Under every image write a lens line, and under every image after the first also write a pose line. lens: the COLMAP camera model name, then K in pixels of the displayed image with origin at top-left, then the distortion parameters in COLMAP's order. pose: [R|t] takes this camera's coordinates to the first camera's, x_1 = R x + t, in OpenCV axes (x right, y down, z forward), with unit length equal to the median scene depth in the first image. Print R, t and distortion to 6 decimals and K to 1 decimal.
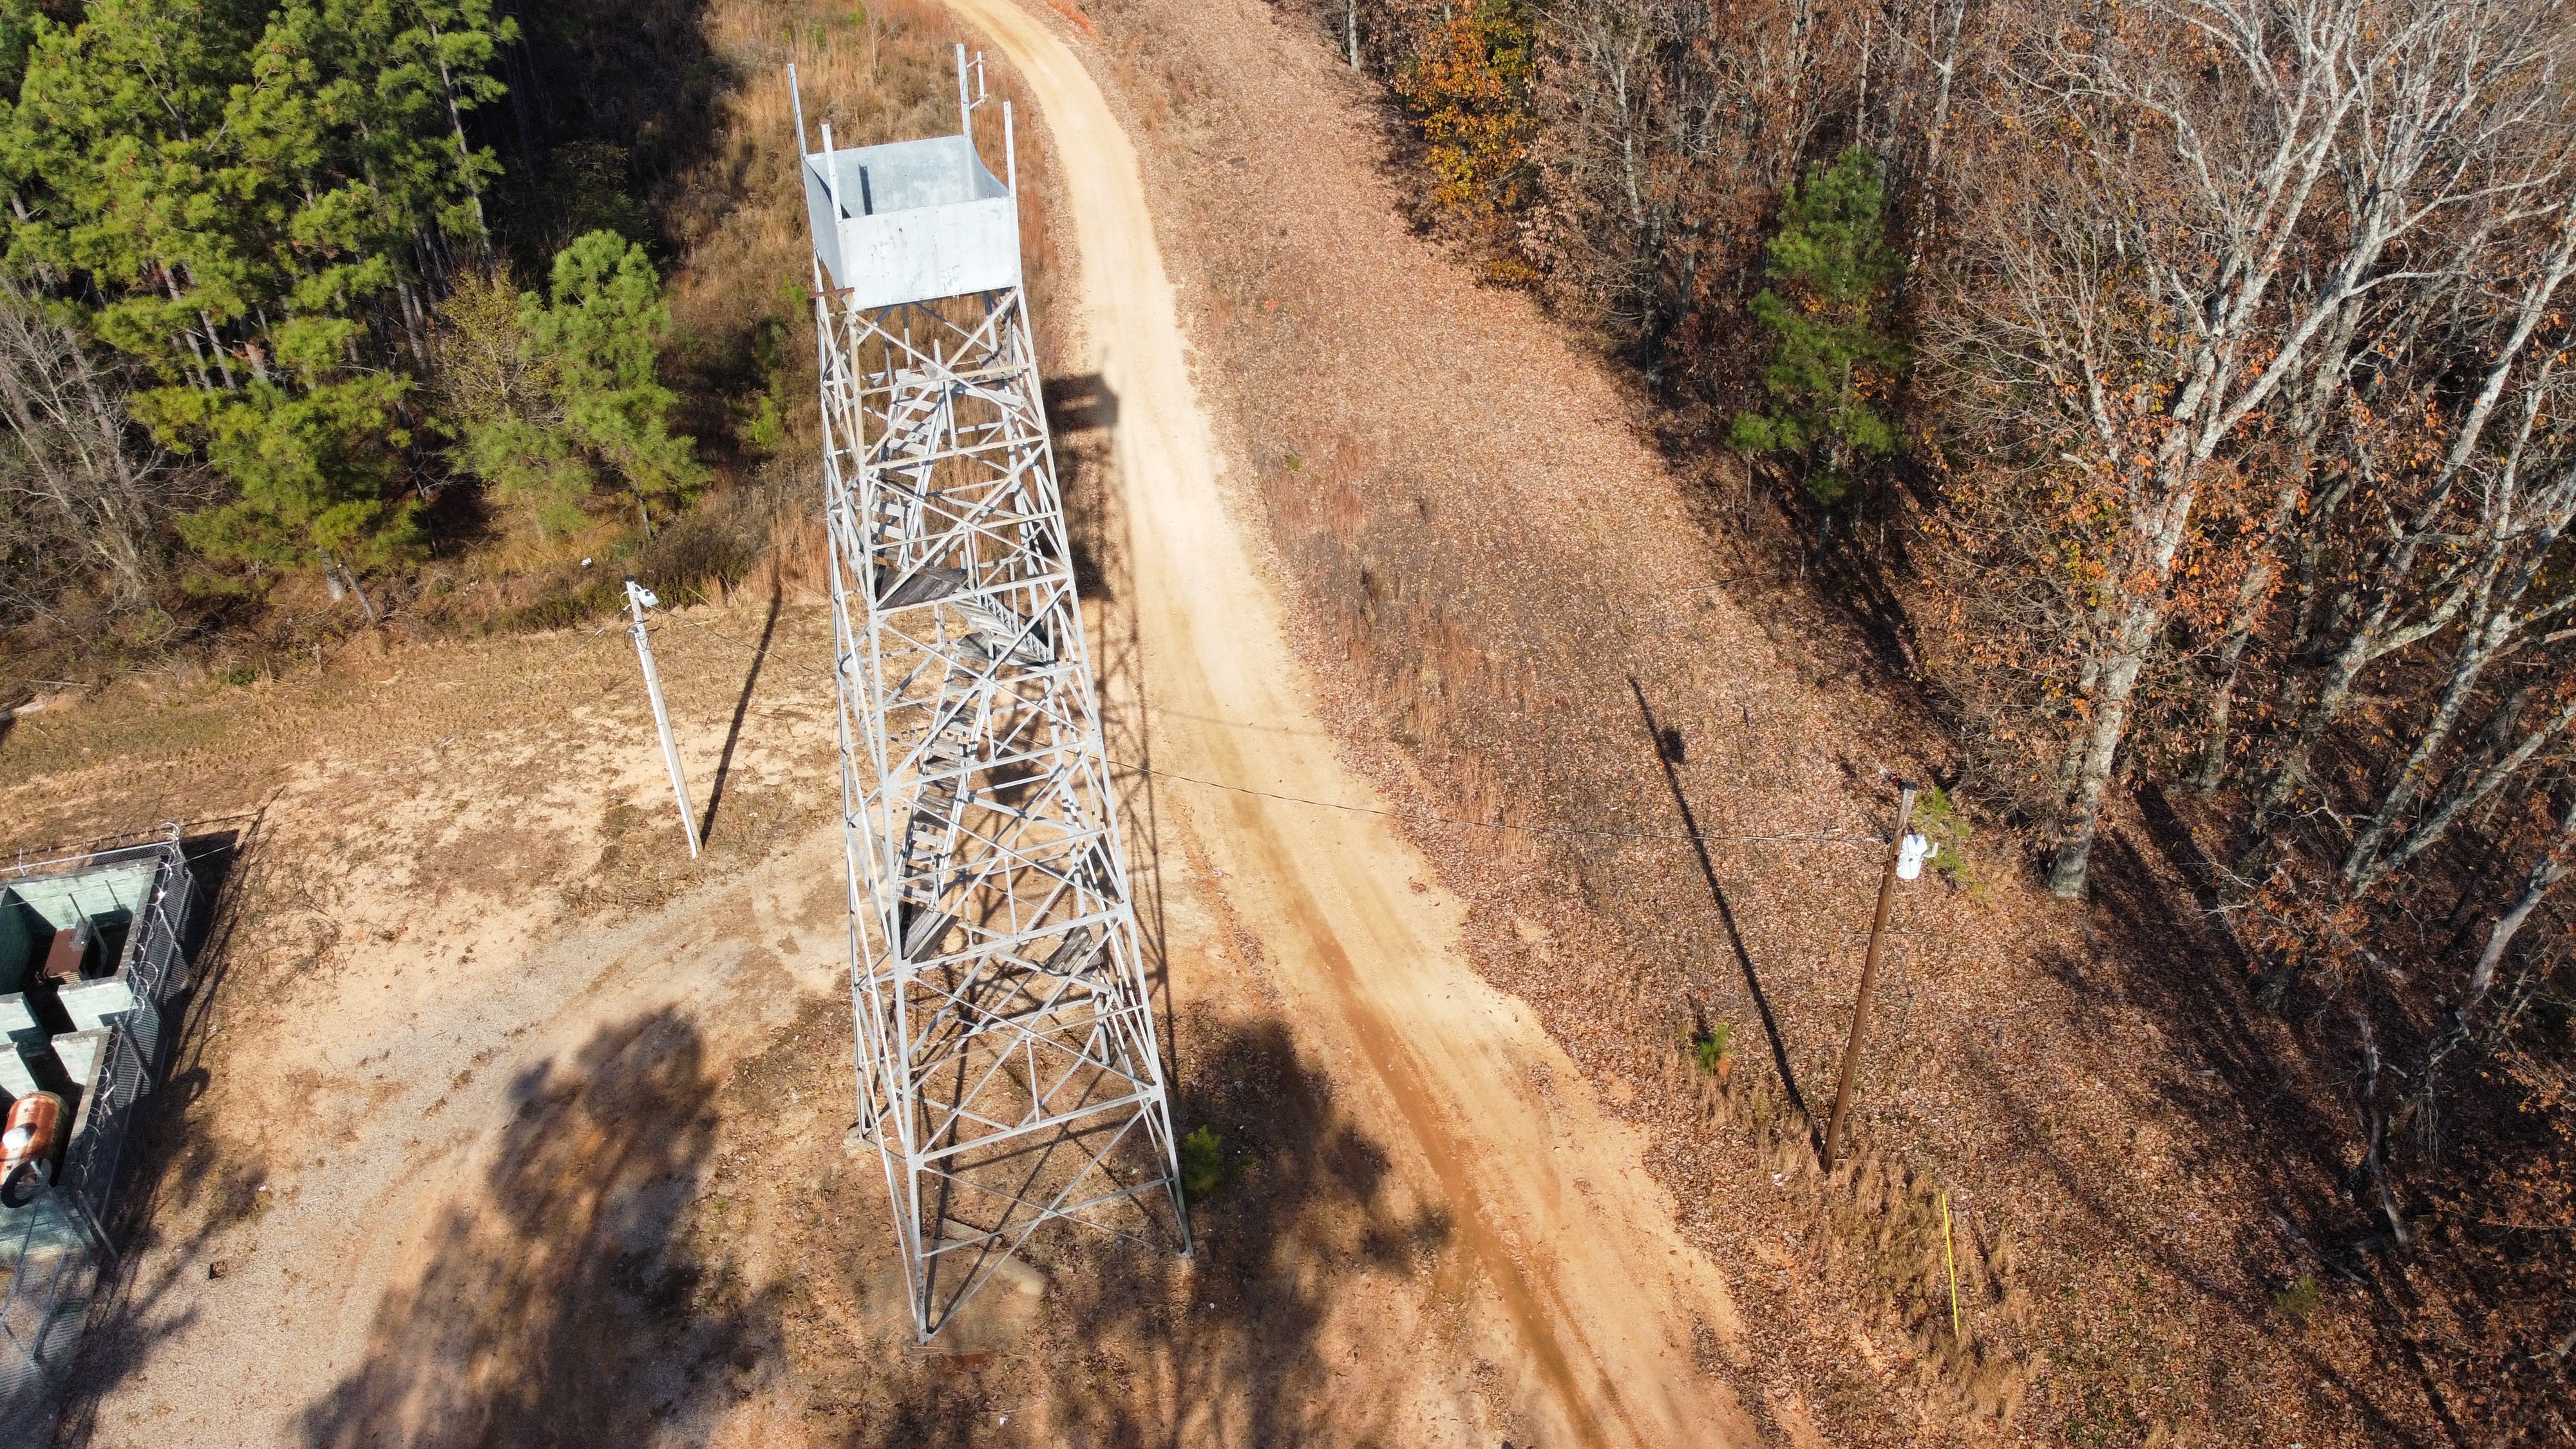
lens RADIAL K [[1958.8, 0, 1294.8], [0, 1958.8, 722.5], [0, 0, 1]] dist [0.016693, -0.014032]
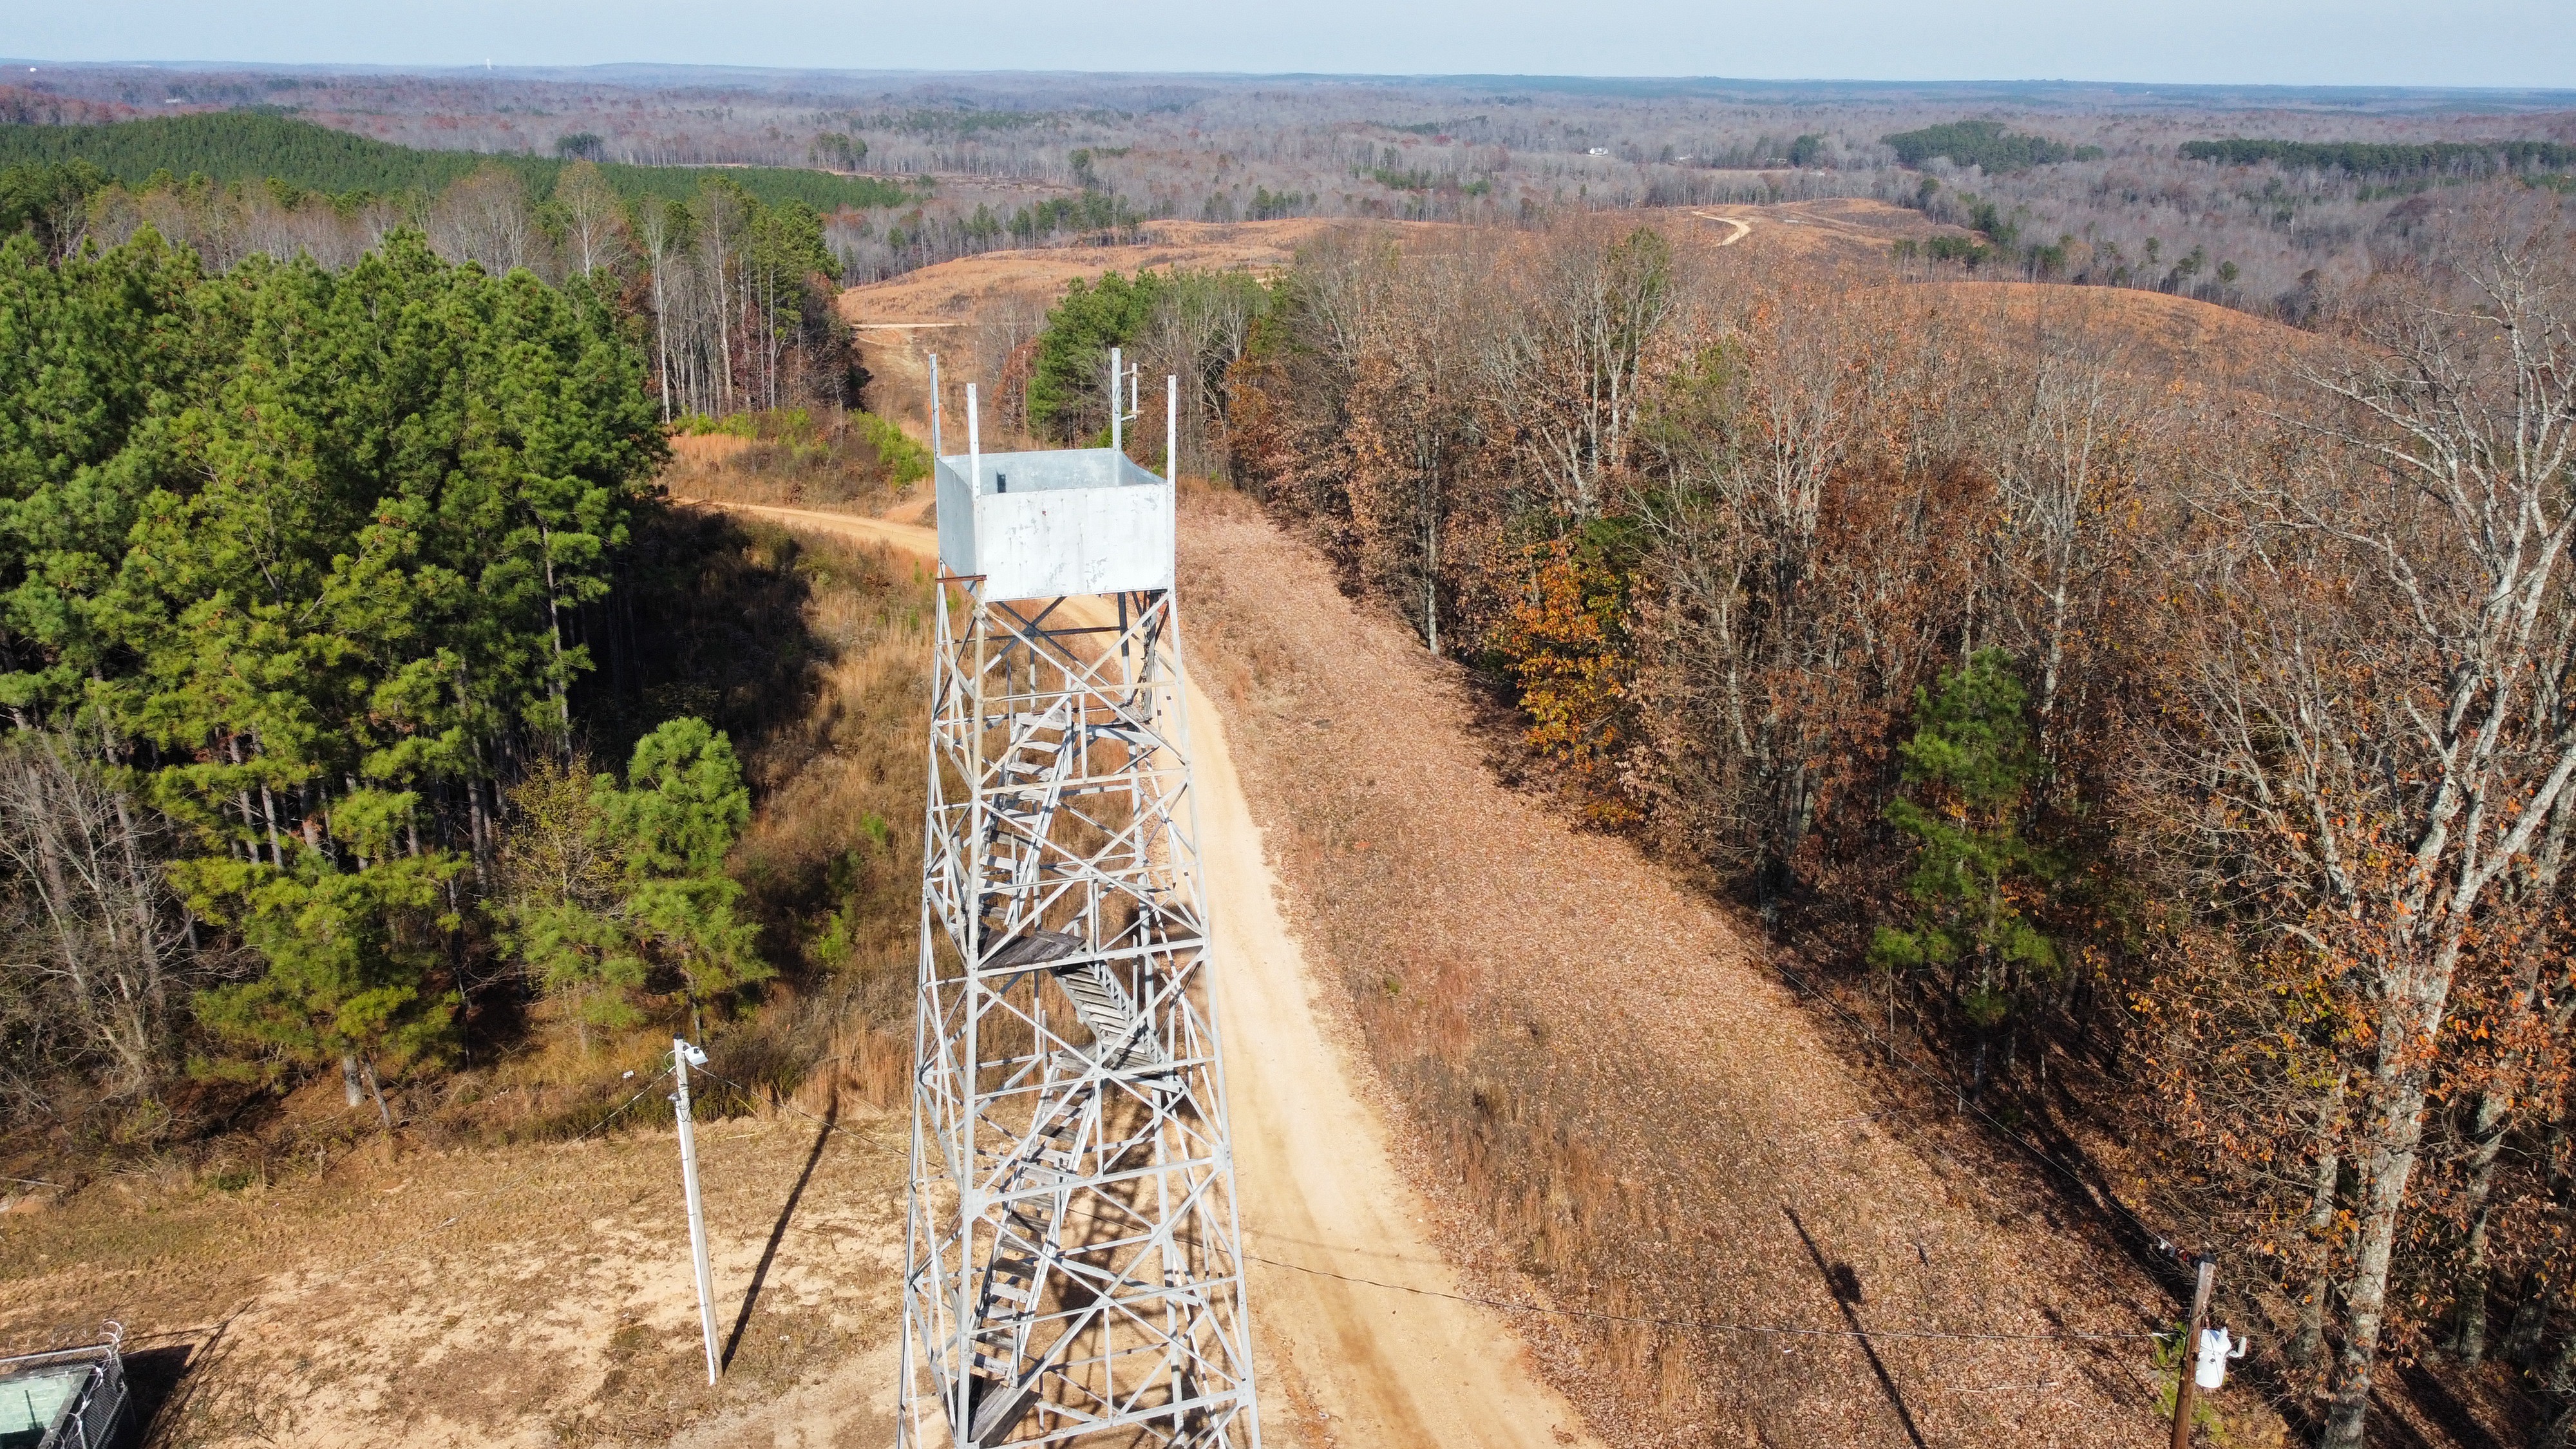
lens RADIAL K [[1958.8, 0, 1298.5], [0, 1958.8, 734.3], [0, 0, 1]] dist [0.016693, -0.014032]
pose [[0.999653, 0.011760, -0.023566, -0.030393], [-0.018556, 0.949462, -0.313334, 0.056082], [0.018690, 0.313662, 0.949351, 0.092956]]
